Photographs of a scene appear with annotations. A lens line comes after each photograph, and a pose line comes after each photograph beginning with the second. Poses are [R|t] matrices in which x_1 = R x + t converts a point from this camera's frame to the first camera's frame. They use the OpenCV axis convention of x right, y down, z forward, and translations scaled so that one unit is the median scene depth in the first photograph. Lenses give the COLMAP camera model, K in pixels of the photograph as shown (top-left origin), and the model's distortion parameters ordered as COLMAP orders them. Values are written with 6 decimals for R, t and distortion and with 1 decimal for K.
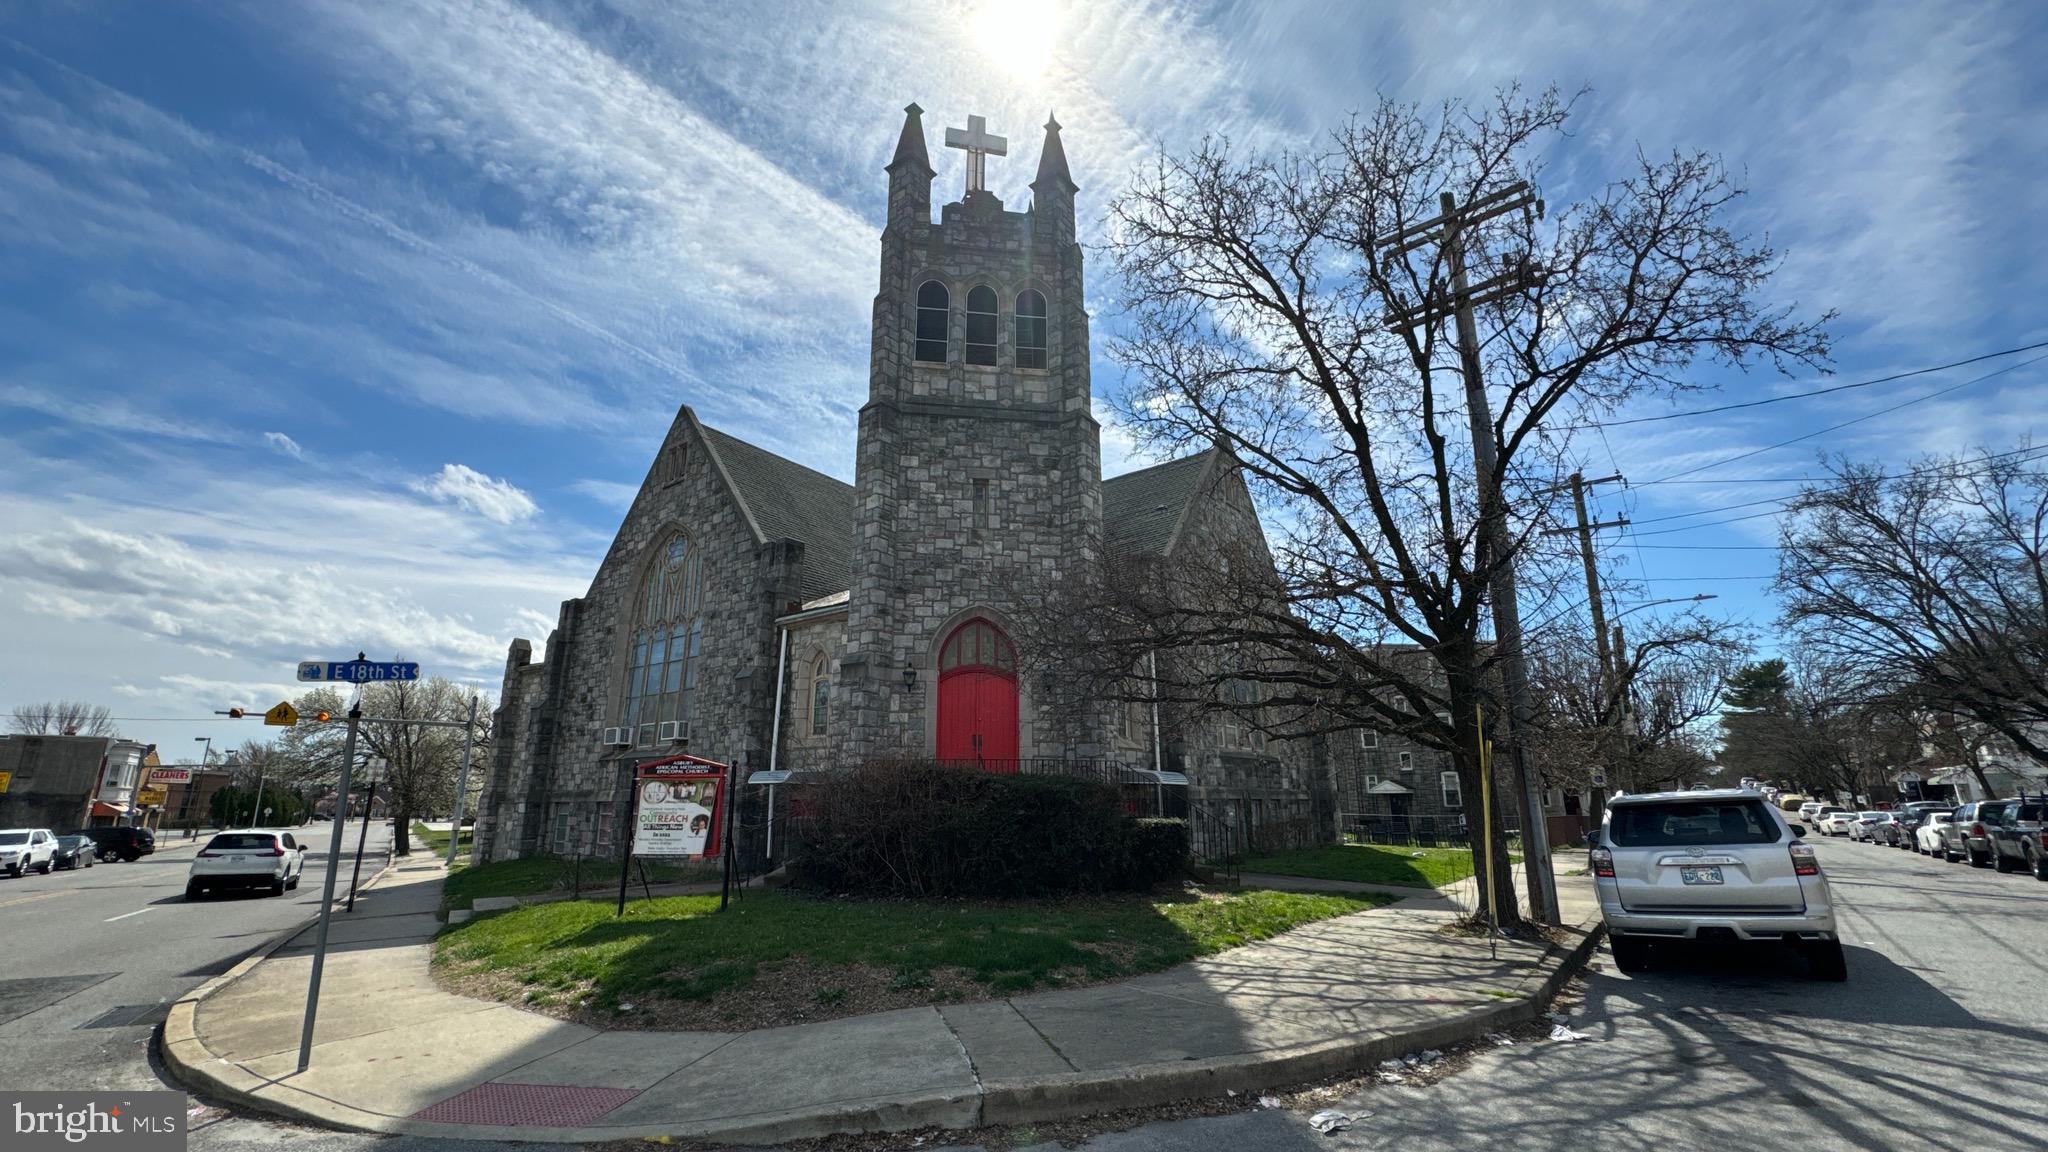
lens RADIAL K [[904.7, 0, 1024.0], [0, 904.7, 576.0], [0, 0, 1]] dist [0.000219, -0.000001]
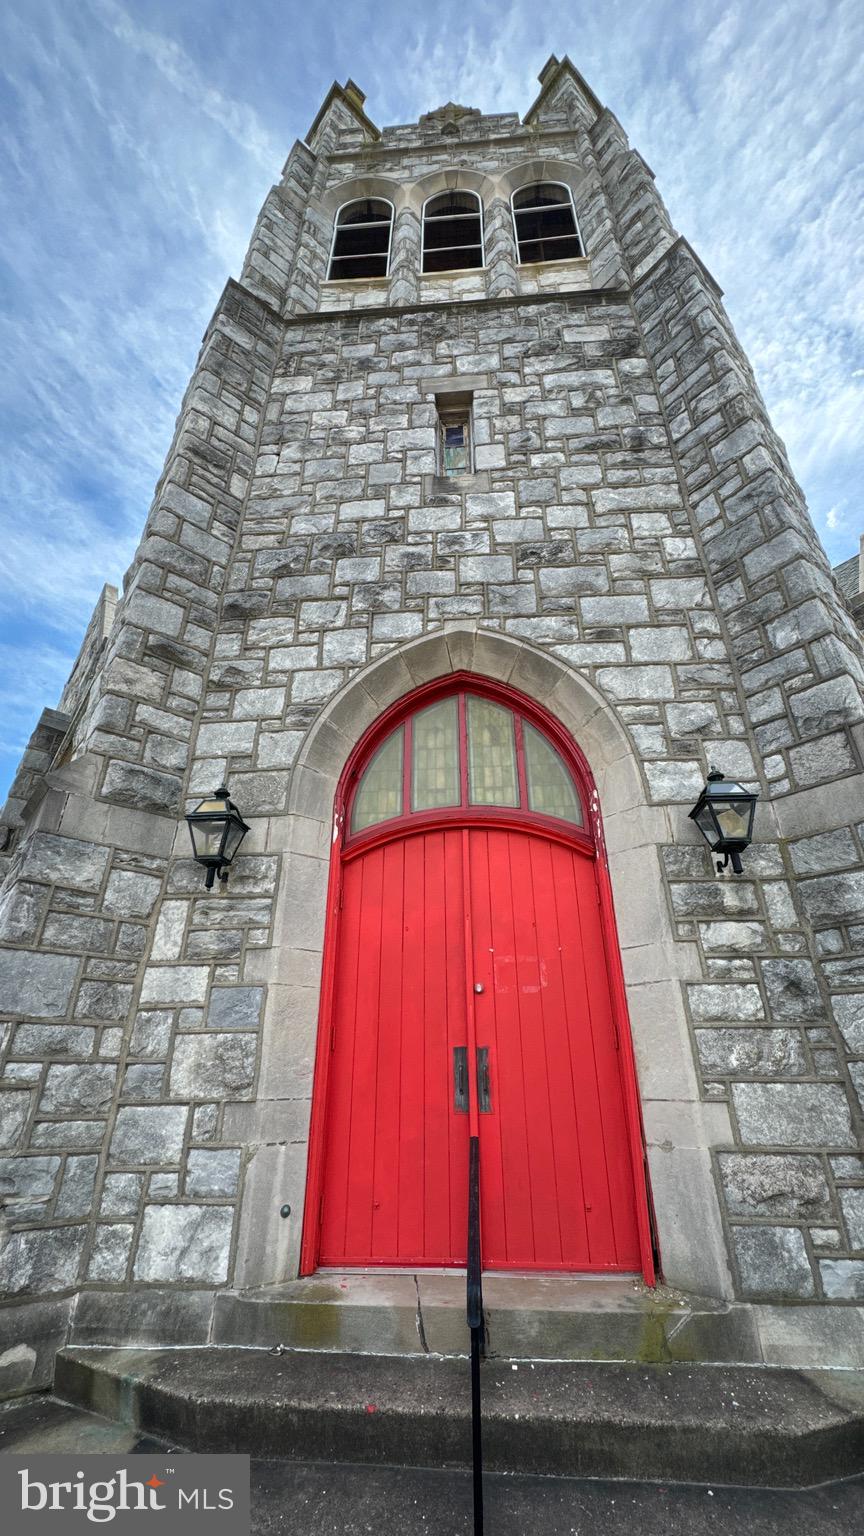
lens RADIAL K [[609.8, 0, 432.0], [0, 609.8, 768.0], [0, 0, 1]] dist [-0.000616, 0.000546]
pose [[0.973280, -0.100852, -0.206287, -0.016885], [0.052546, 0.972367, -0.227468, 0.131602], [0.223527, 0.210551, 0.951685, 0.785548]]
